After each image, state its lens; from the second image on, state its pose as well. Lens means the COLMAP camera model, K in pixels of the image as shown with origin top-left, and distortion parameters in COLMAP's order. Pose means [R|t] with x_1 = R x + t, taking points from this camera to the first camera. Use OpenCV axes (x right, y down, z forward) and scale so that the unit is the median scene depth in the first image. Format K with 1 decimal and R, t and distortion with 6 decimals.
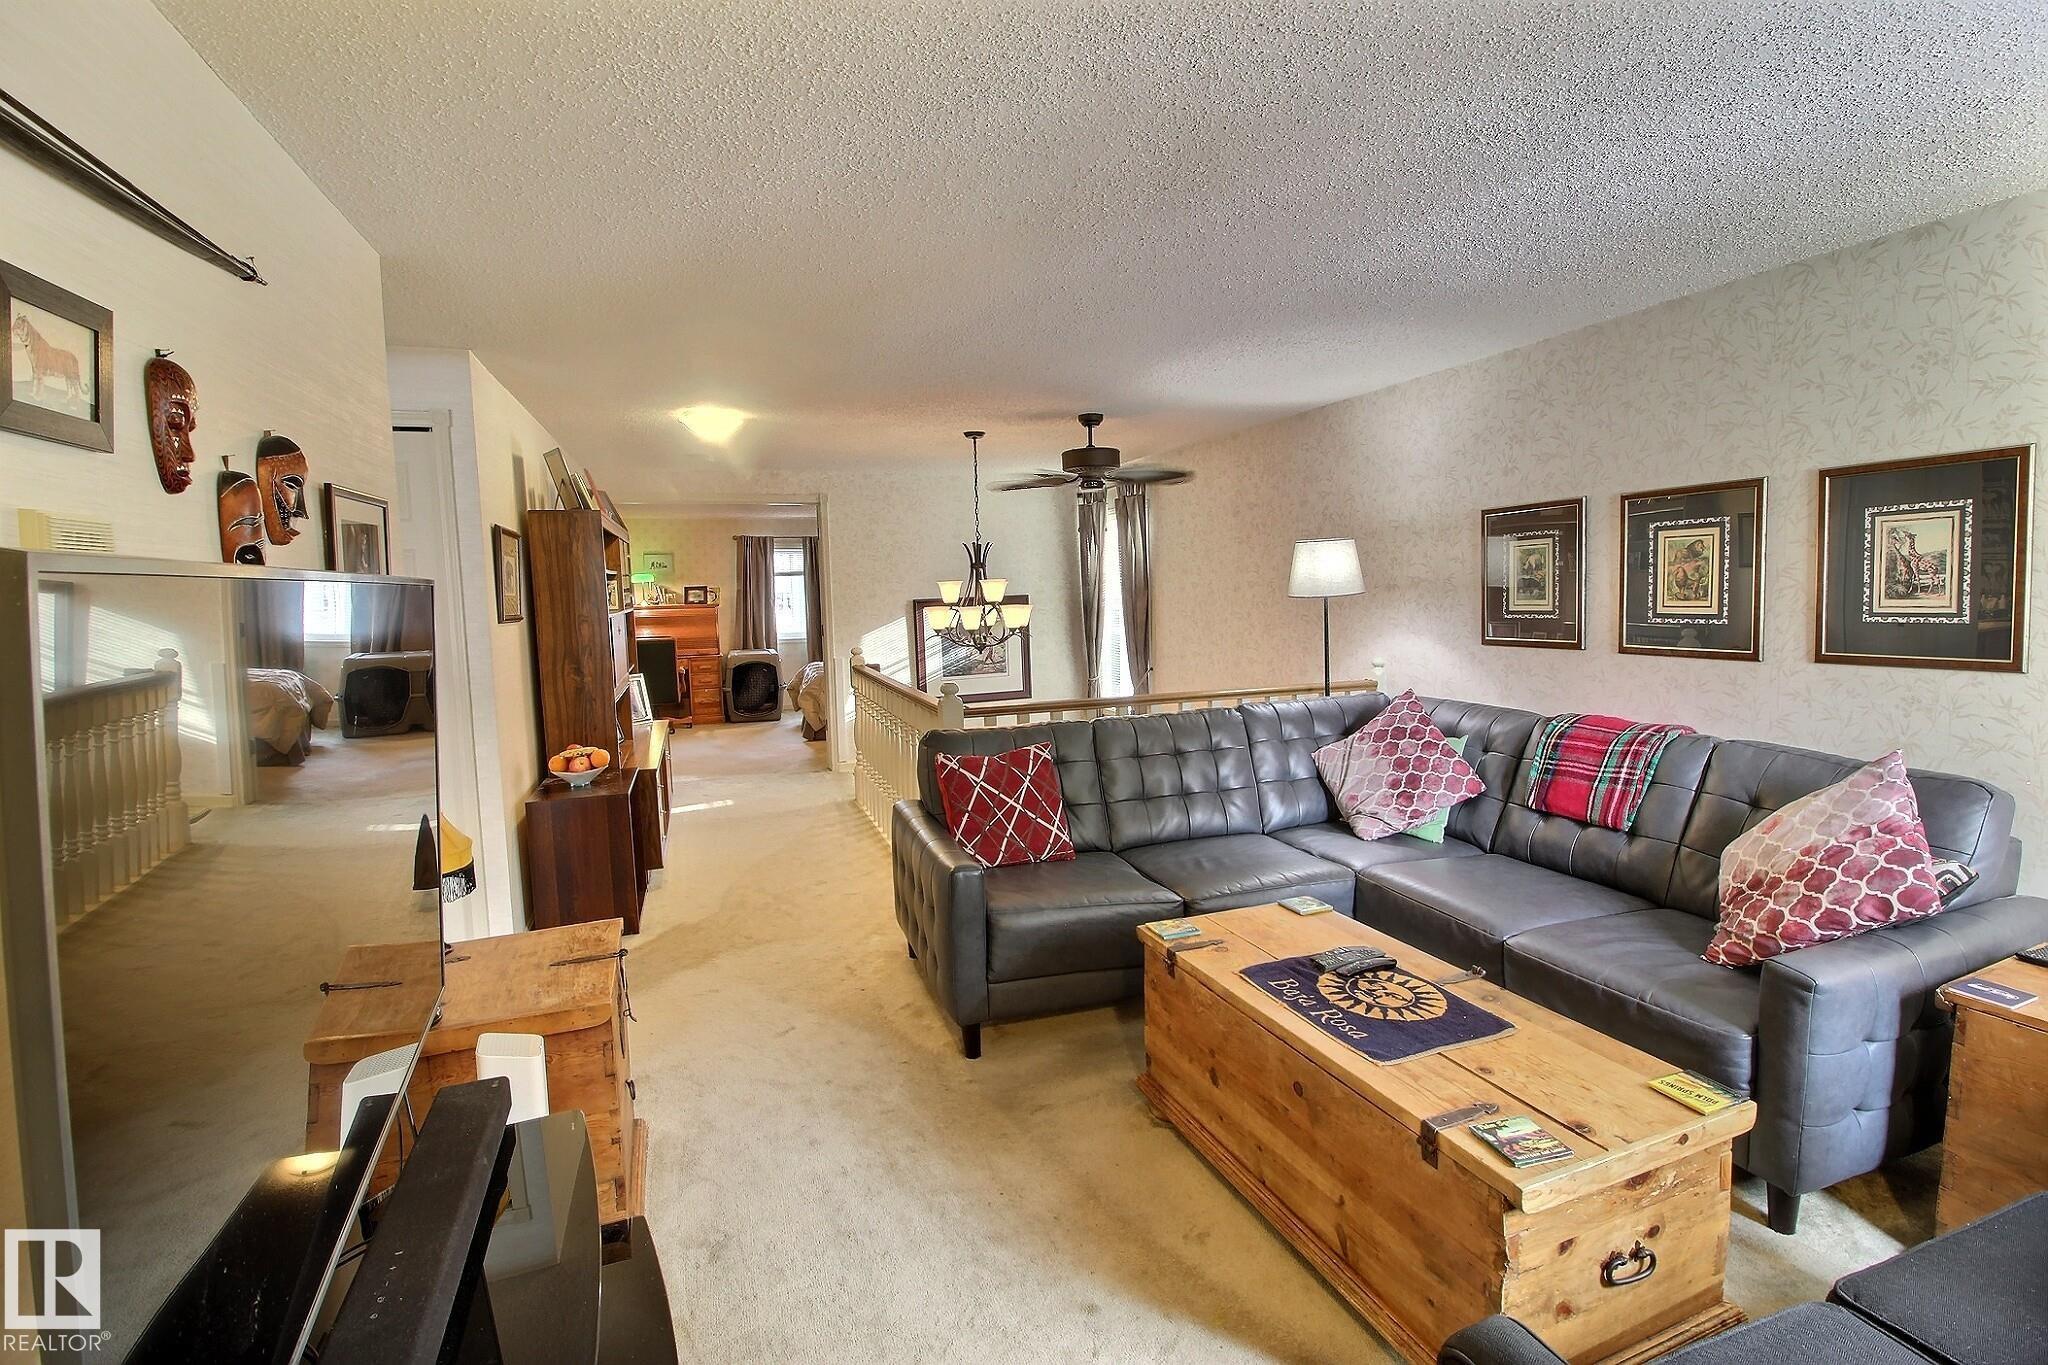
lens RADIAL K [[947.0, 0, 1055.4], [0, 947.0, 657.8], [0, 0, 1]] dist [-0.000624, -0.011946]
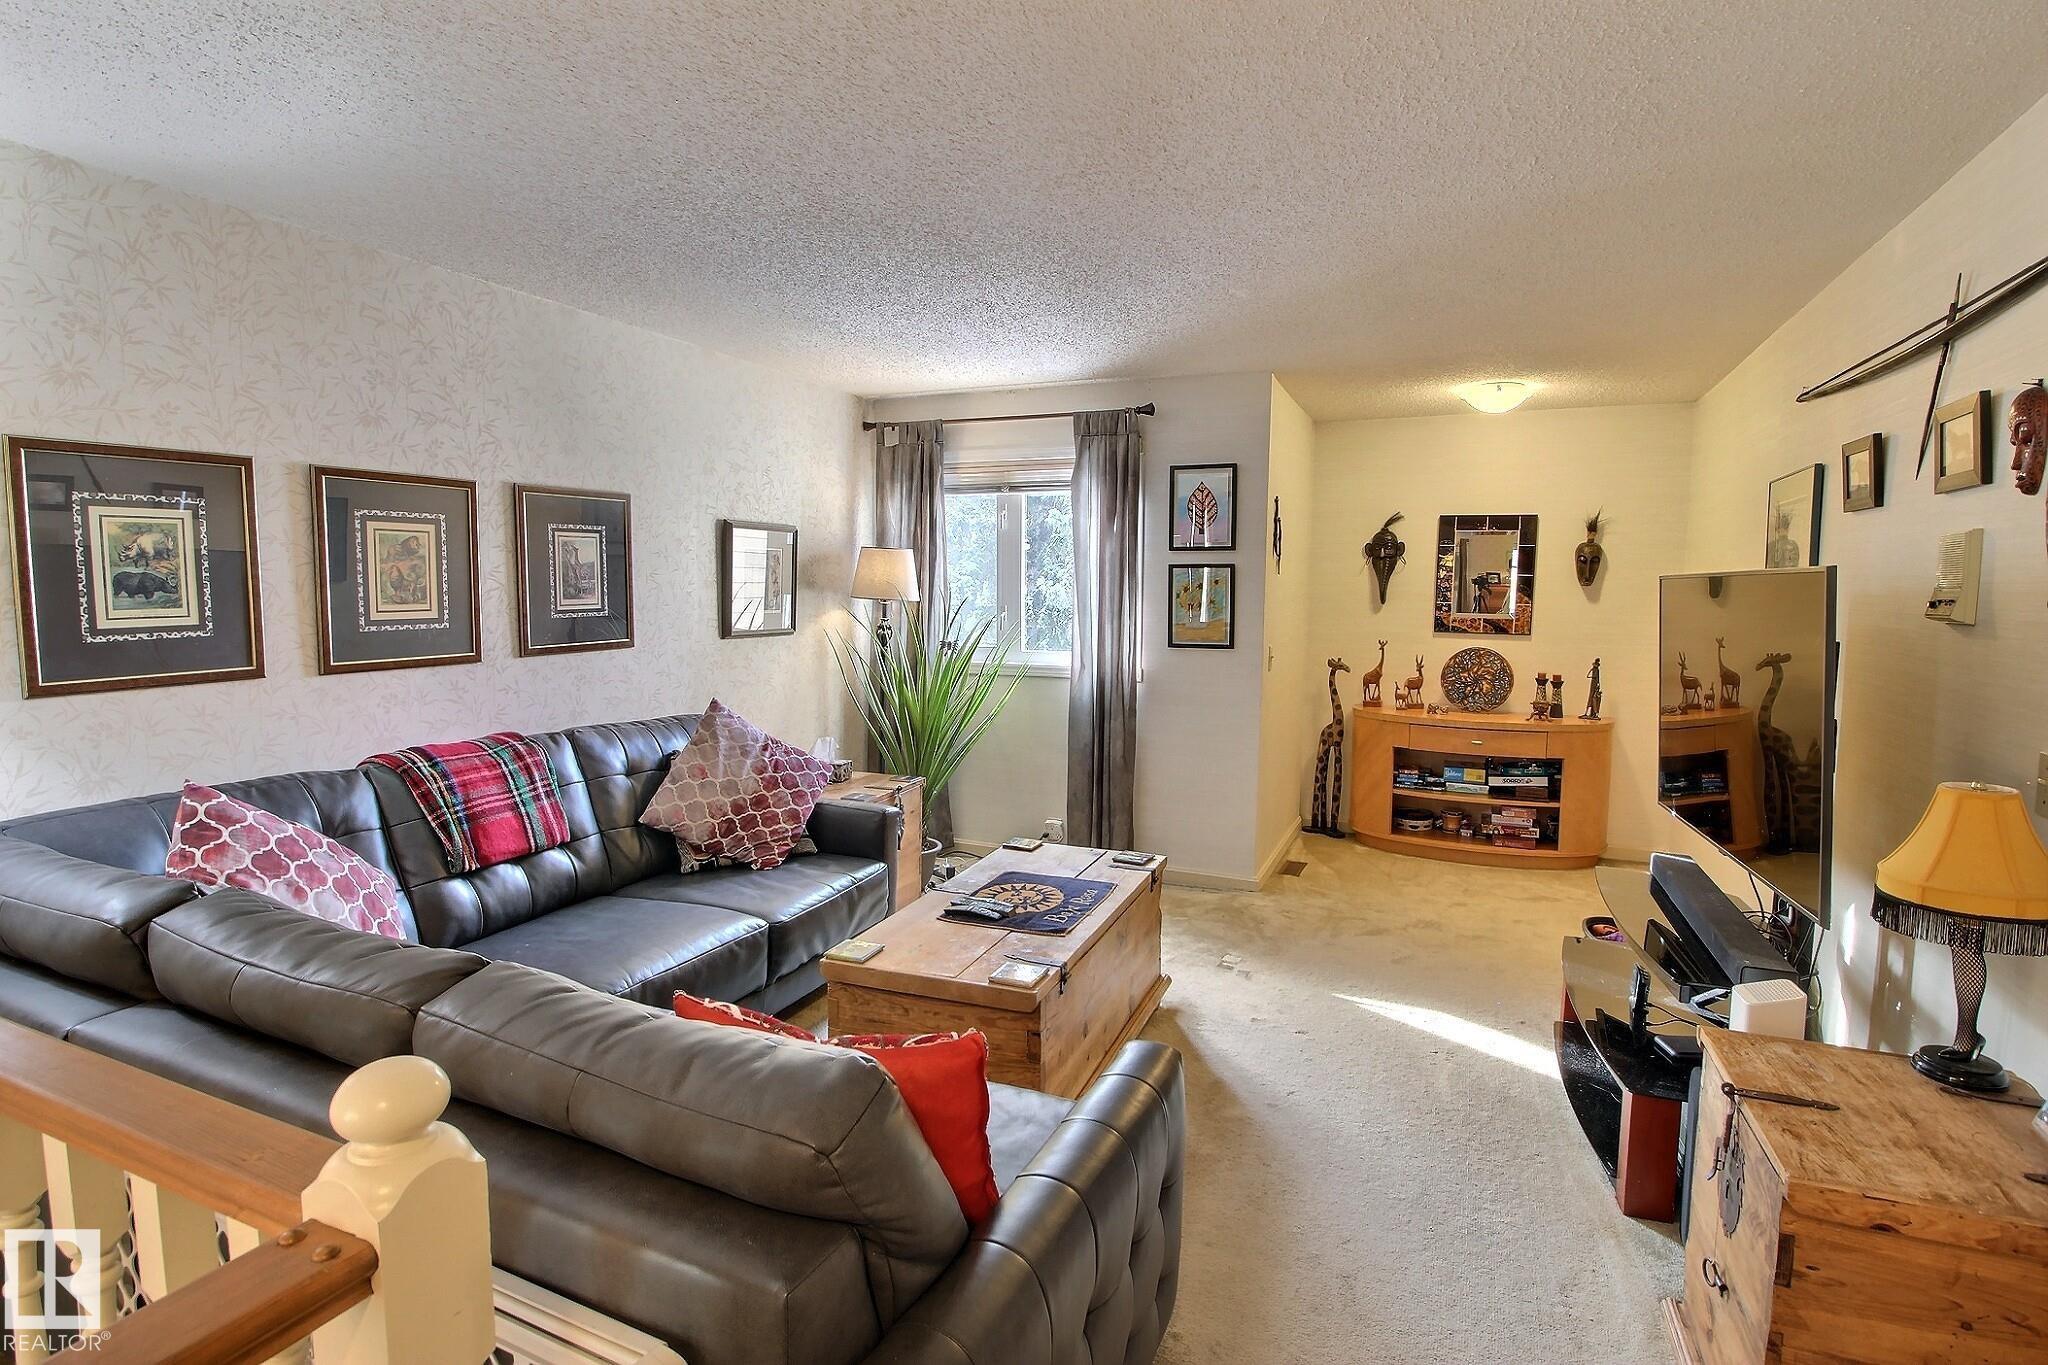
lens RADIAL K [[1017.6, 0, 1028.8], [0, 1017.6, 664.3], [0, 0, 1]] dist [0.015817, -0.000399]
pose [[-0.711188, -0.042758, 0.701700, -0.405735], [0.058472, 0.991092, 0.119654, -0.083023], [-0.700566, 0.126126, -0.702353, 1.237238]]
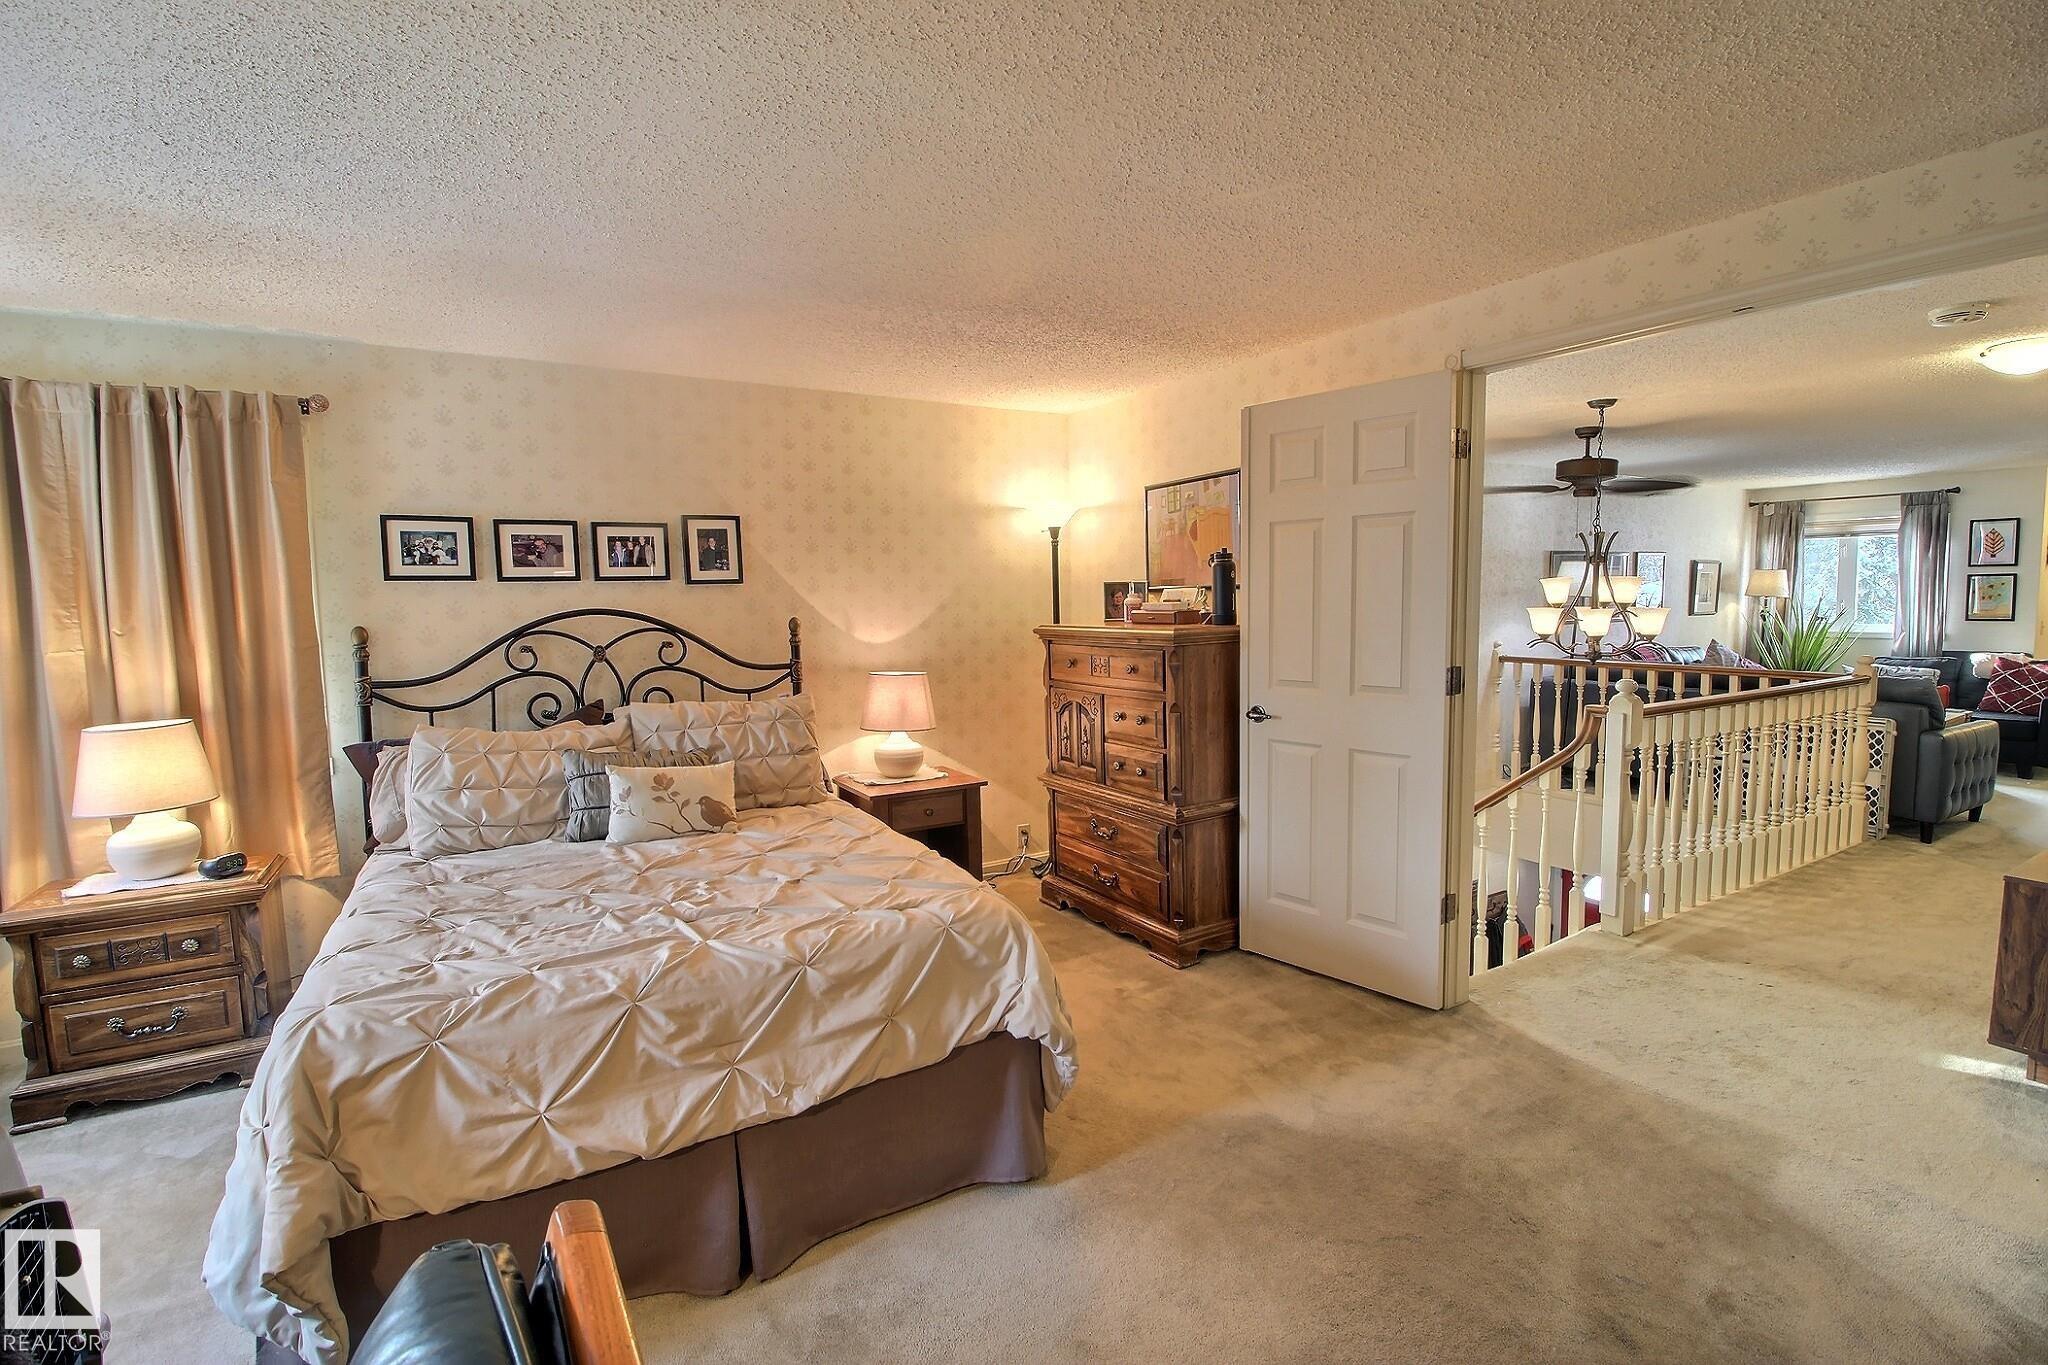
lens RADIAL K [[947.0, 0, 1041.2], [0, 947.0, 677.4], [0, 0, 1]] dist [-0.000624, -0.011946]
pose [[-0.193282, -0.061173, 0.979234, -1.222055], [0.089356, 0.992809, 0.079659, -0.160898], [-0.977066, 0.102897, -0.186426, 2.529179]]
